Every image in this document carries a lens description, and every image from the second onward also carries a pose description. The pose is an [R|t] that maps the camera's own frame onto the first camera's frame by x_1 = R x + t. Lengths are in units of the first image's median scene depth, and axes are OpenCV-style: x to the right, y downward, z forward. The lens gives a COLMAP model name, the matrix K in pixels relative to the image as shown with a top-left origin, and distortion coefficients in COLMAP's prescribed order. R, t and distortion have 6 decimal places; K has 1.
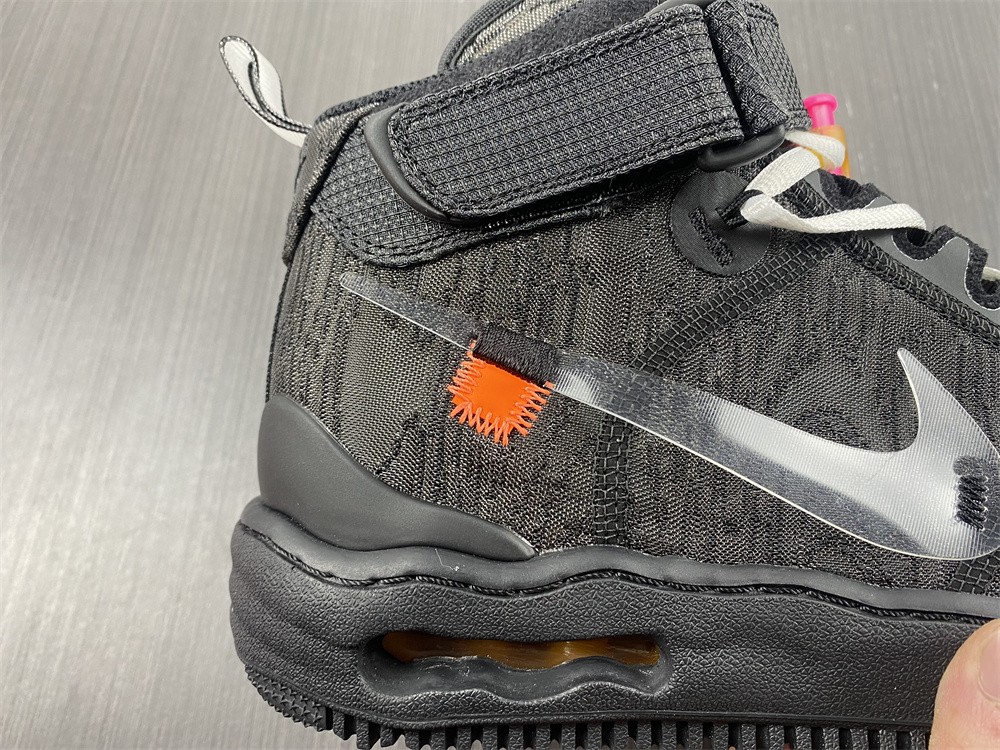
lens RADIAL K [[742.2, 0, 500.0], [0, 742.2, 375.0], [0, 0, 1]] dist [0.065327, -0.096138]
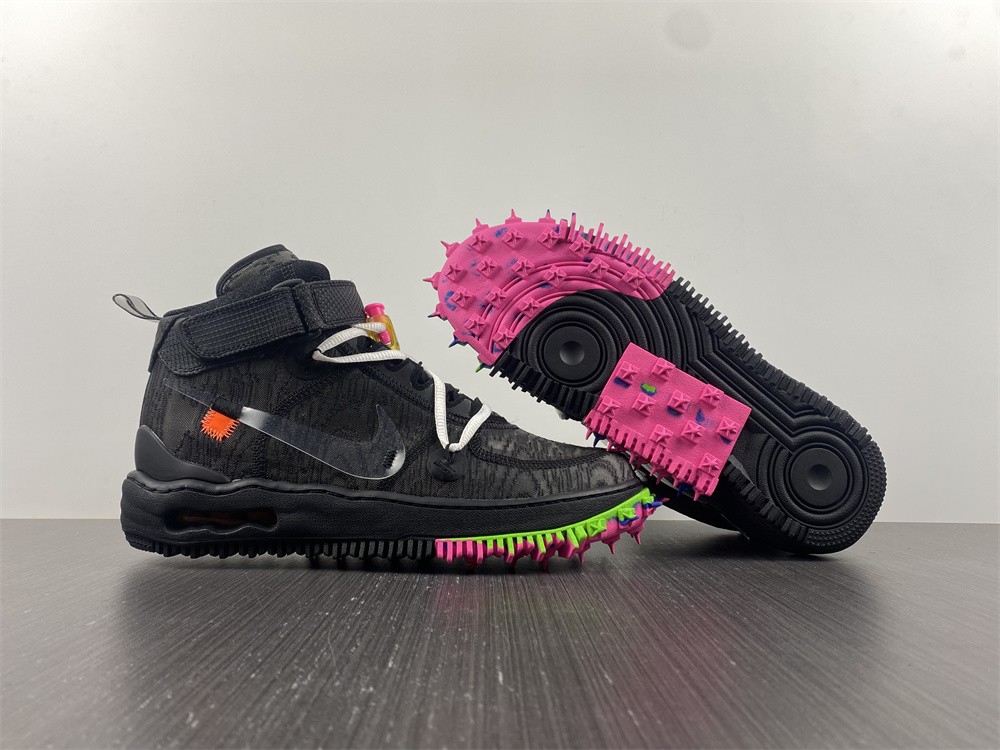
lens RADIAL K [[742.2, 0, 500.0], [0, 742.2, 375.0], [0, 0, 1]] dist [0.065327, -0.096138]
pose [[0.999540, -0.004008, 0.030068, 0.941650], [0.006540, 0.996394, -0.084600, 0.088400], [-0.029620, 0.084757, 0.995961, -1.776485]]
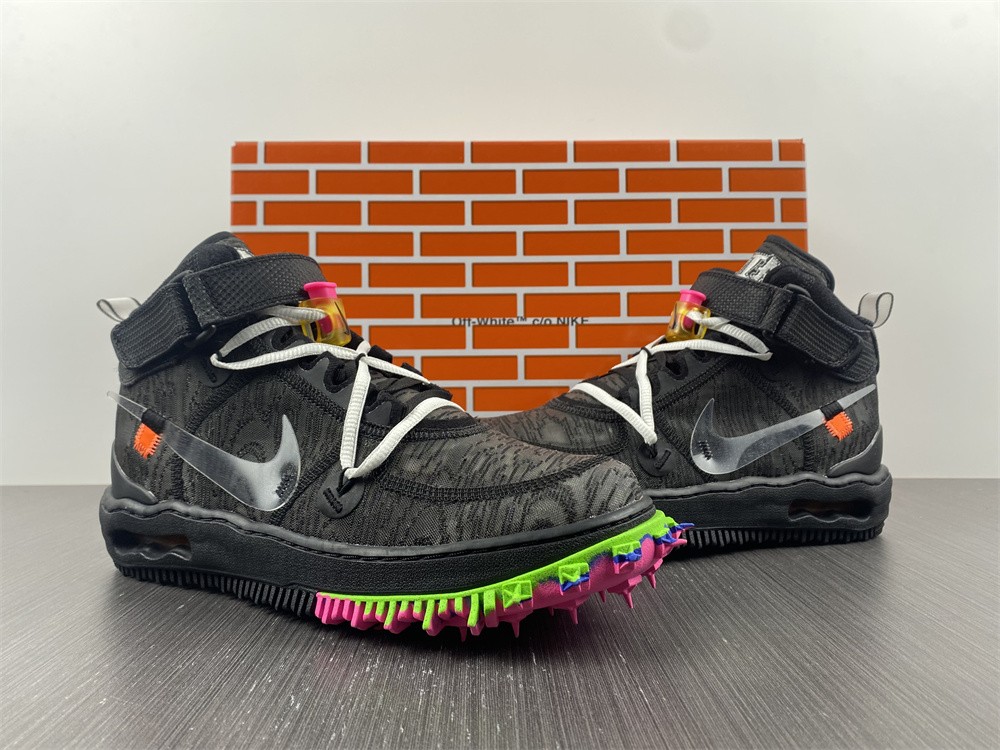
lens RADIAL K [[742.2, 0, 500.0], [0, 742.2, 375.0], [0, 0, 1]] dist [0.065327, -0.096138]
pose [[0.885337, -0.038382, -0.463363, 2.235923], [0.058441, 0.997869, 0.029005, -0.193583], [0.461262, -0.052759, 0.885694, -0.684984]]
